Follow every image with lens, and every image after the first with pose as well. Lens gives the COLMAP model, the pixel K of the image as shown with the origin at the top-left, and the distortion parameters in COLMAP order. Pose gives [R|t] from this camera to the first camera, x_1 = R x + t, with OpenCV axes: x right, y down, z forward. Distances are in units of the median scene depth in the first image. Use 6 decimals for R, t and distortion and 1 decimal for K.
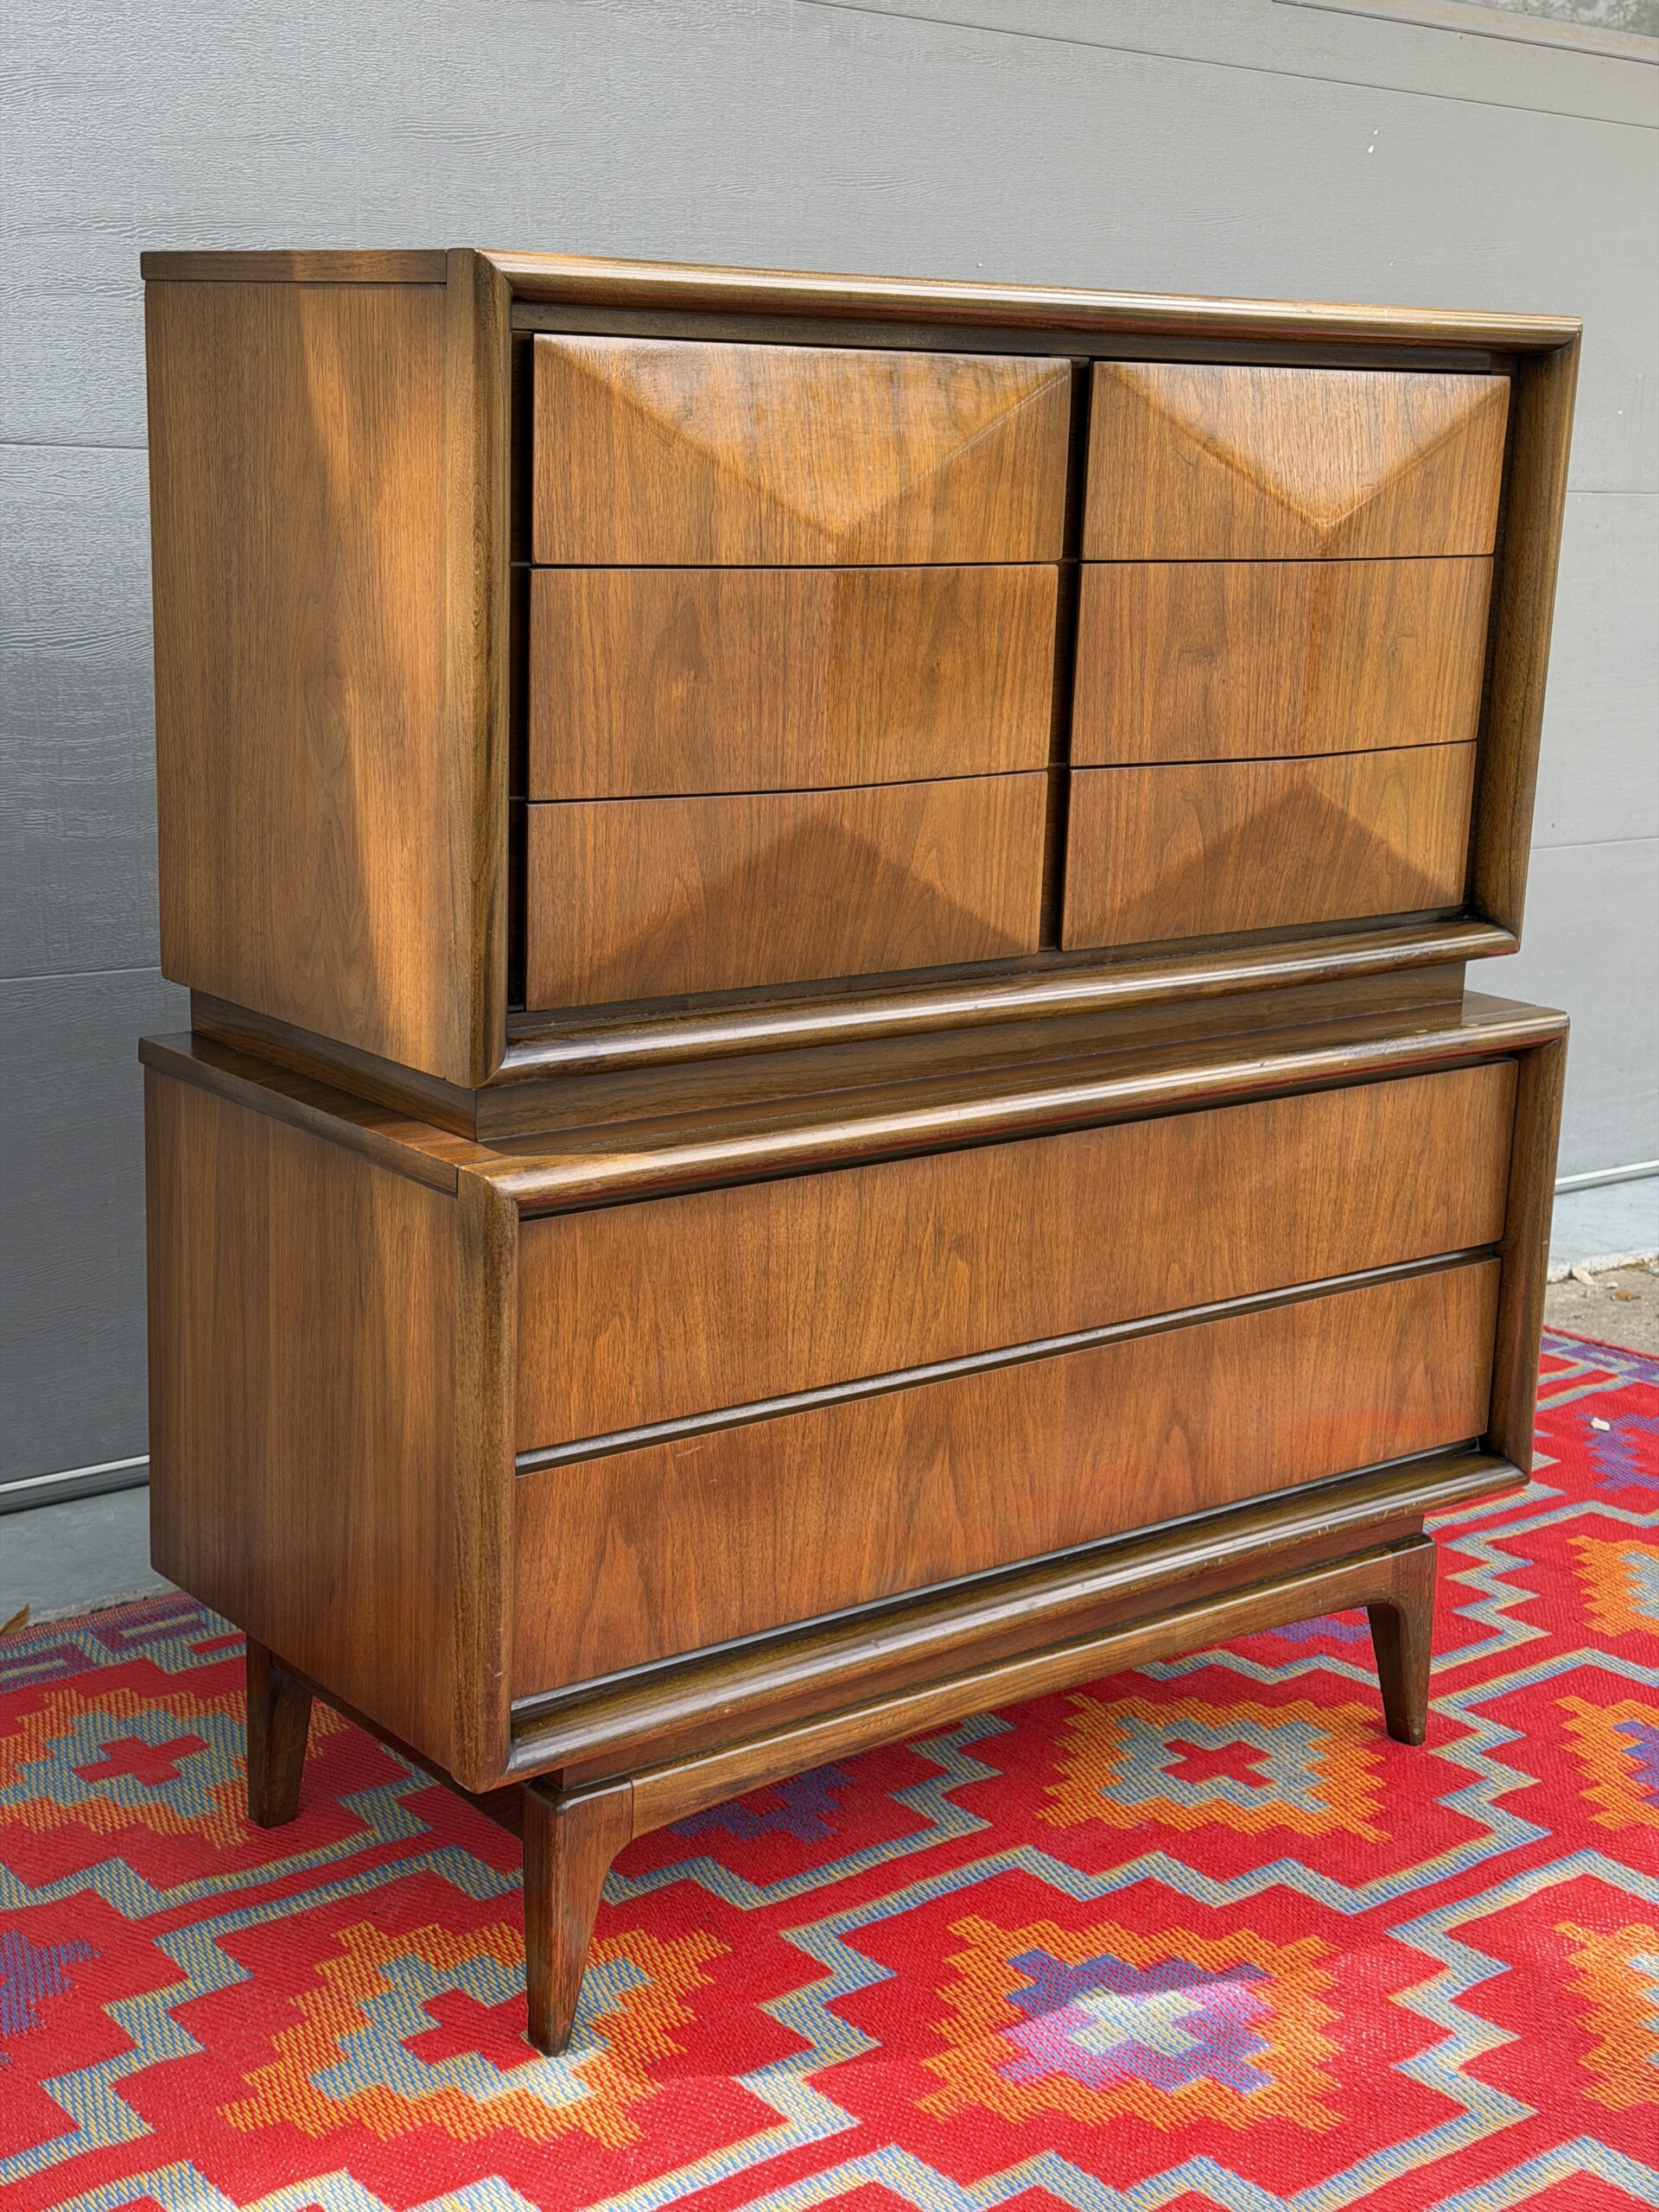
lens RADIAL K [[3094.9, 0, 826.0], [0, 3094.9, 1145.6], [0, 0, 1]] dist [0.146280, -0.102648]
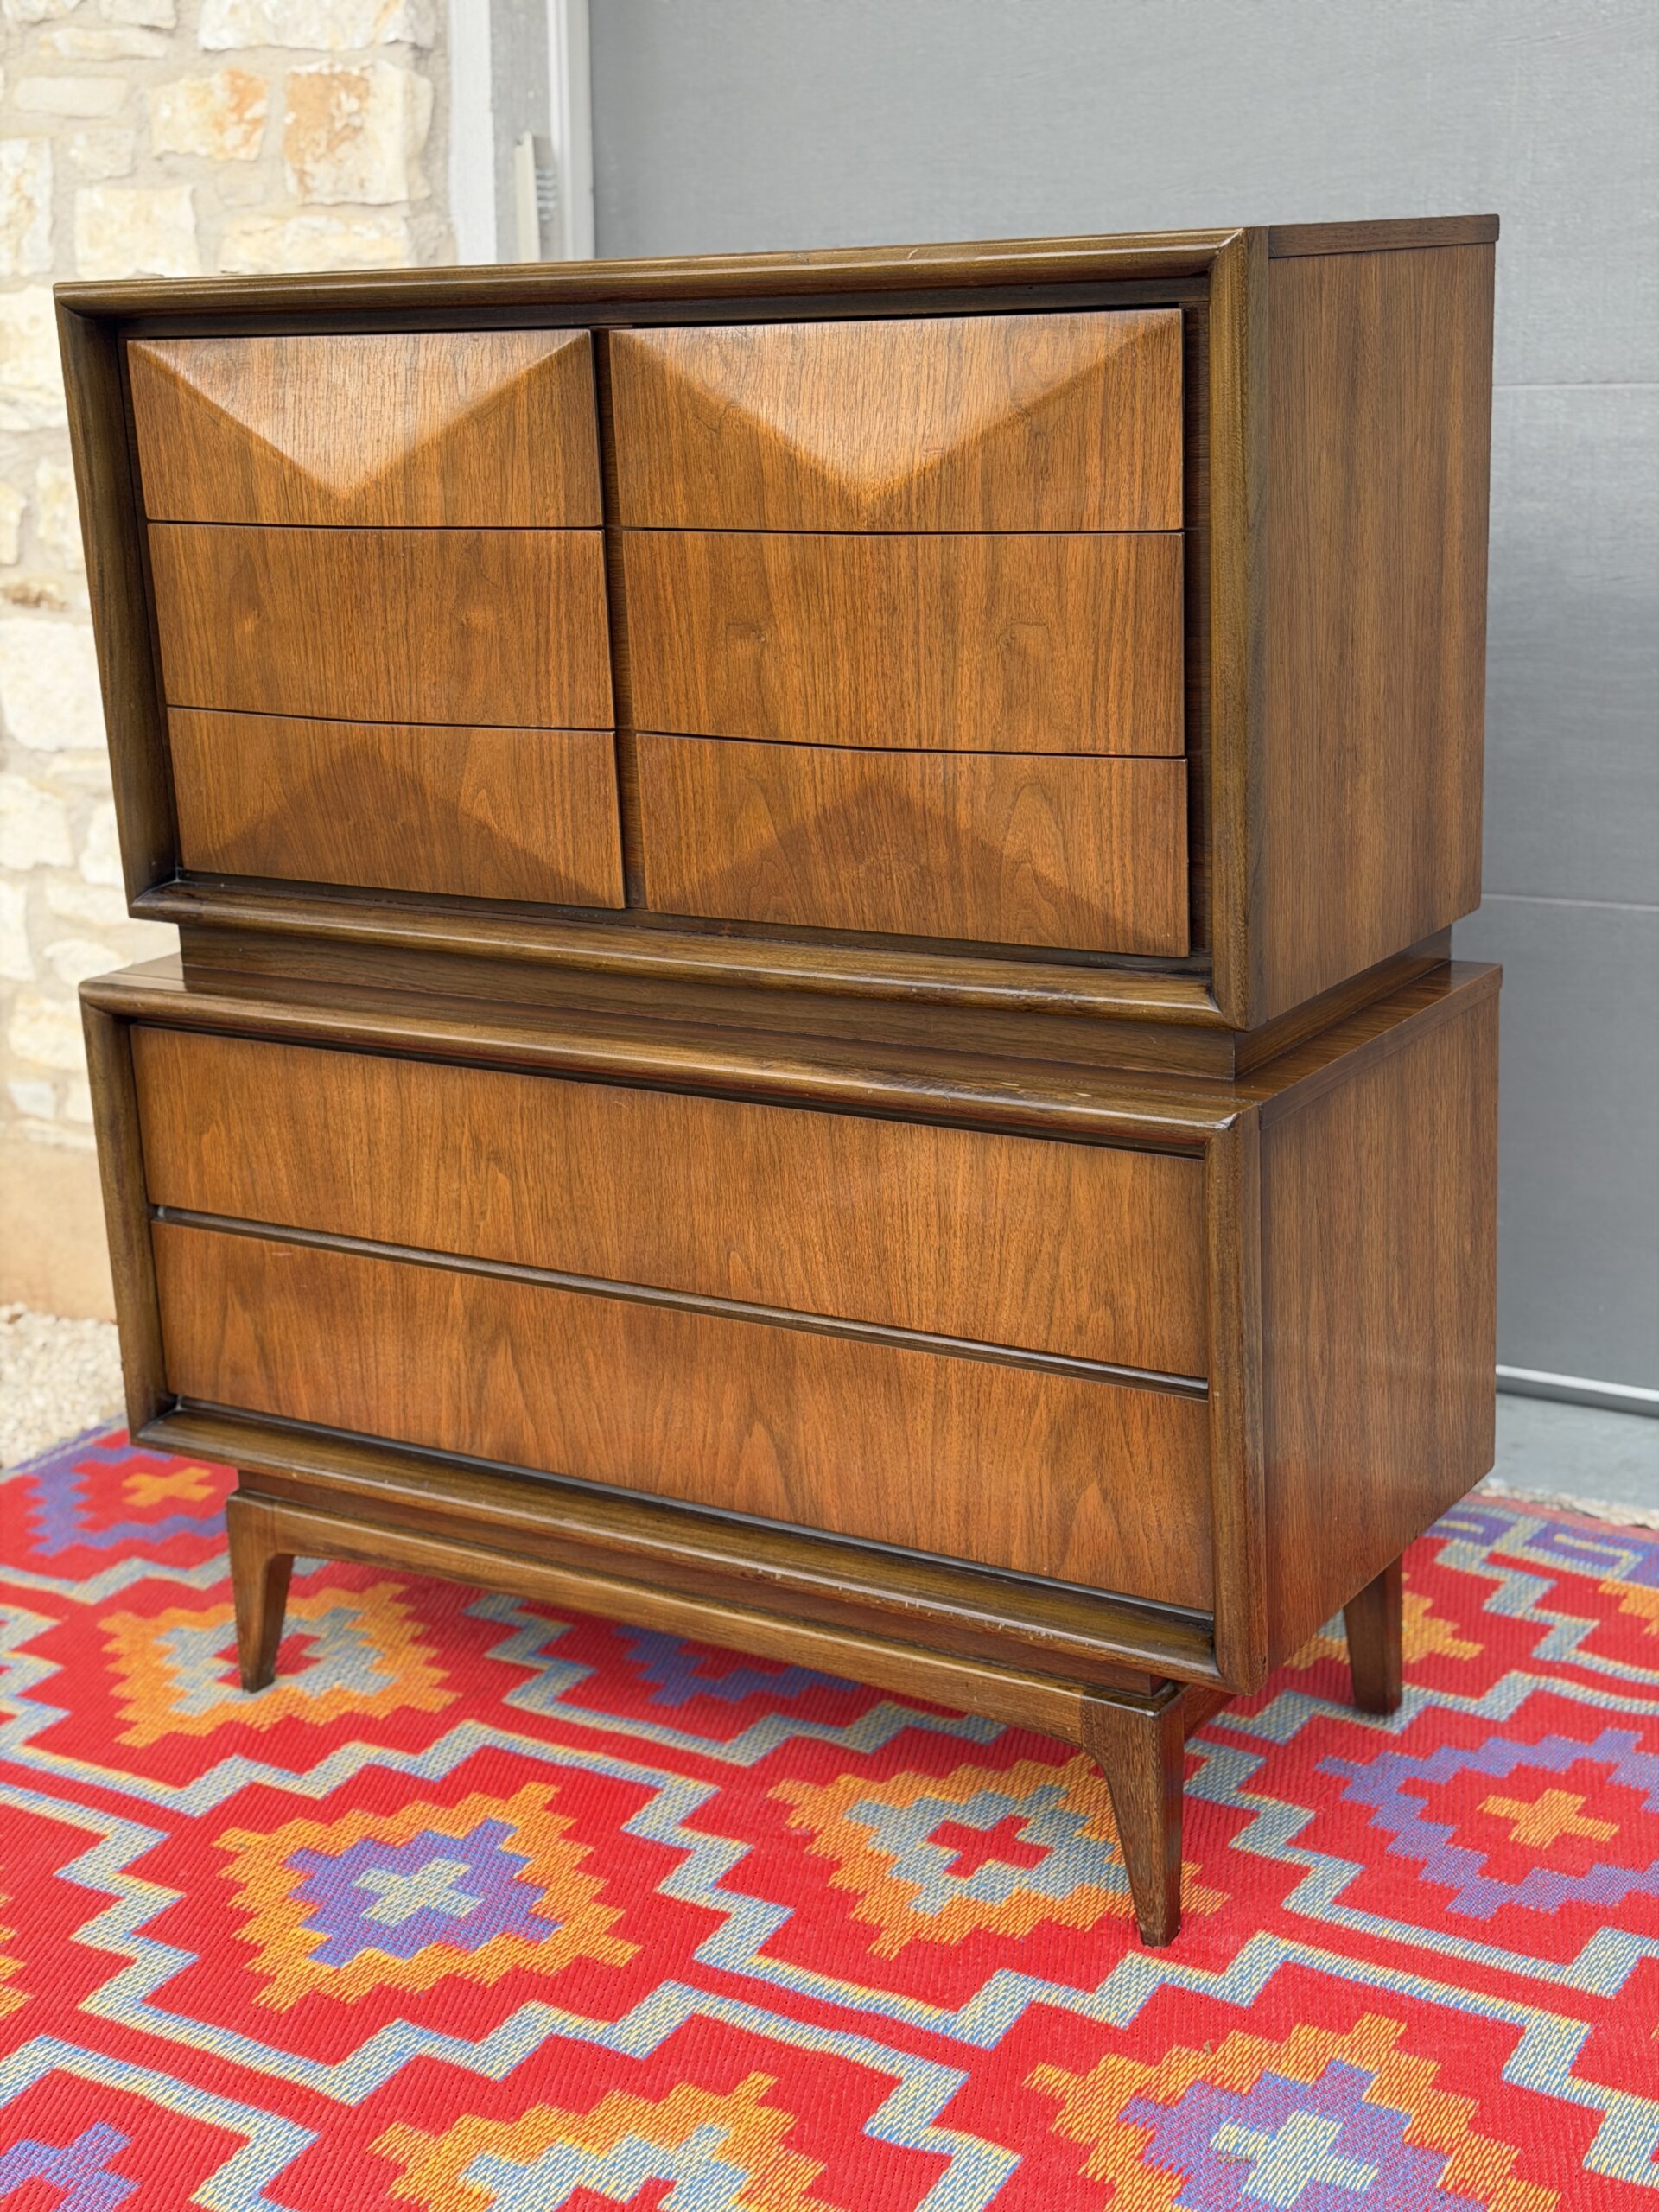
lens RADIAL K [[3074.7, 0, 778.0], [0, 3074.7, 1143.9], [0, 0, 1]] dist [0.144383, -0.097059]
pose [[0.315566, 0.211857, -0.924951, 1.092829], [-0.170518, 0.971551, 0.164355, -0.170161], [0.933457, 0.105855, 0.342714, 0.737308]]
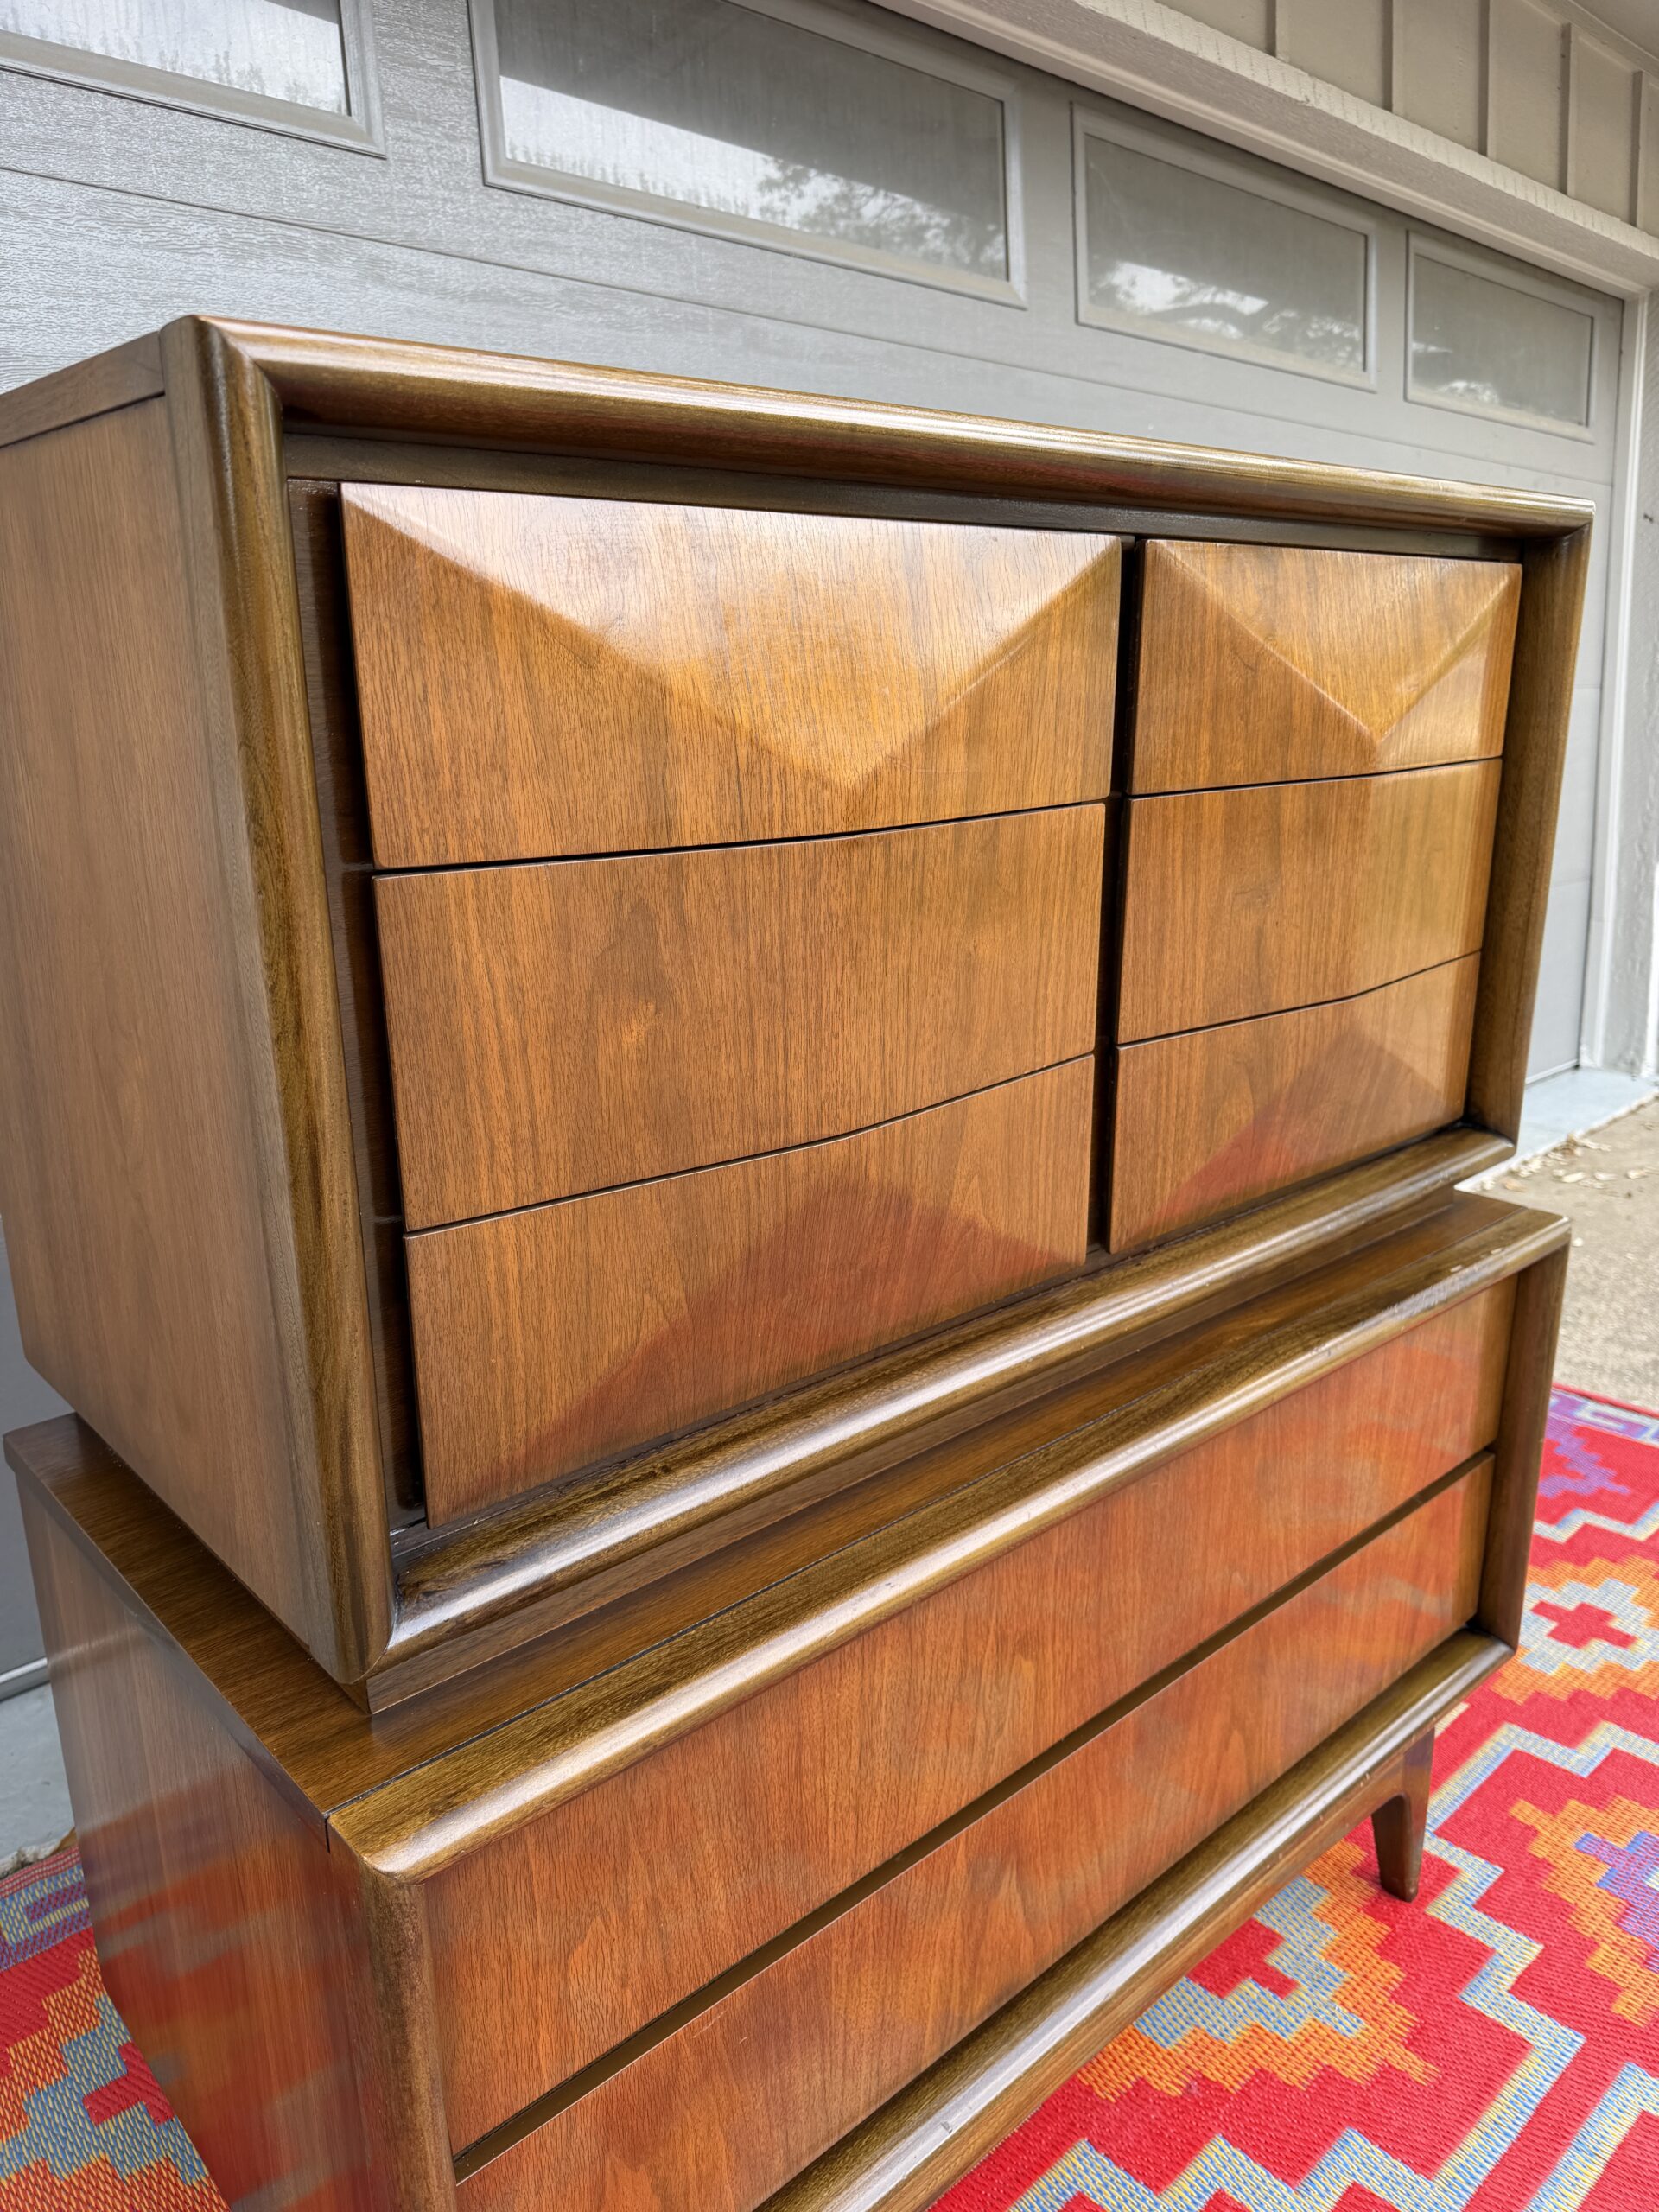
lens RADIAL K [[1555.1, 0, 825.0], [0, 1555.1, 1118.5], [0, 0, 1]] dist [0.141106, -0.253544]
pose [[0.997180, -0.058250, 0.047320, -0.021063], [0.055933, 0.997237, 0.048889, -0.131543], [-0.050037, -0.046105, 0.997683, 0.607636]]
